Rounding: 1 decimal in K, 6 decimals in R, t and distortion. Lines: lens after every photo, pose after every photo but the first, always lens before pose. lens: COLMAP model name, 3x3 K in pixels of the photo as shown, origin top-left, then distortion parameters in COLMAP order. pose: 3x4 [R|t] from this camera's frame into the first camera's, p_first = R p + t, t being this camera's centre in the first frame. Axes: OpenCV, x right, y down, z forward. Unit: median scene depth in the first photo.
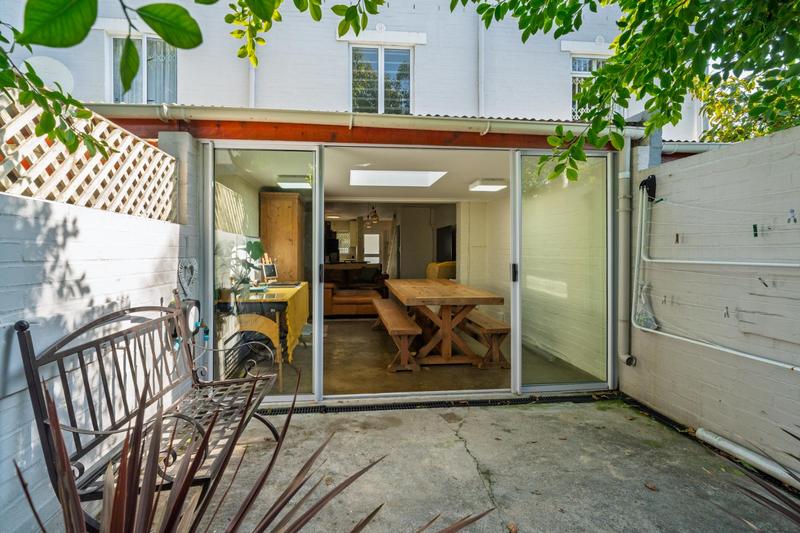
lens RADIAL K [[386.2, 0, 385.3], [0, 386.2, 253.3], [0, 0, 1]] dist [-0.006173, -0.000225]
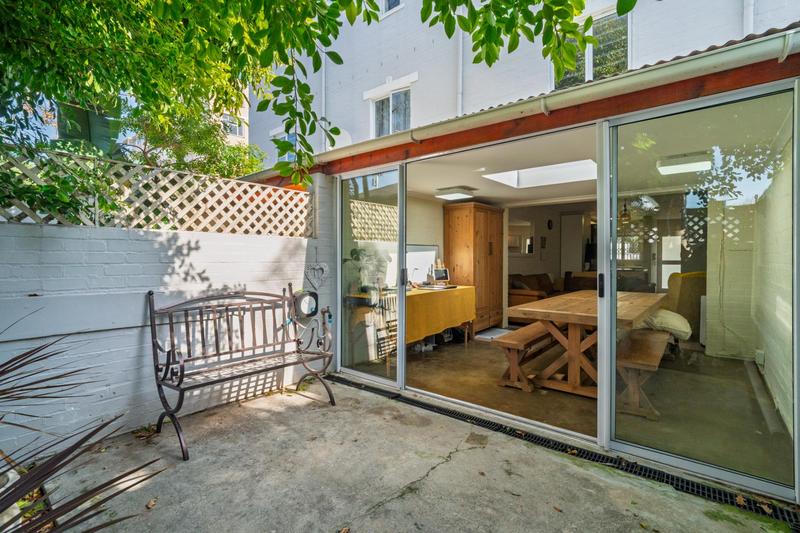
lens RADIAL K [[379.4, 0, 401.8], [0, 379.4, 263.9], [0, 0, 1]] dist [-0.014790, 0.007443]
pose [[0.700860, 0.011992, -0.713198, 0.724150], [-0.002749, 0.999897, 0.014112, -0.002383], [0.713294, -0.007930, 0.700820, 0.262174]]
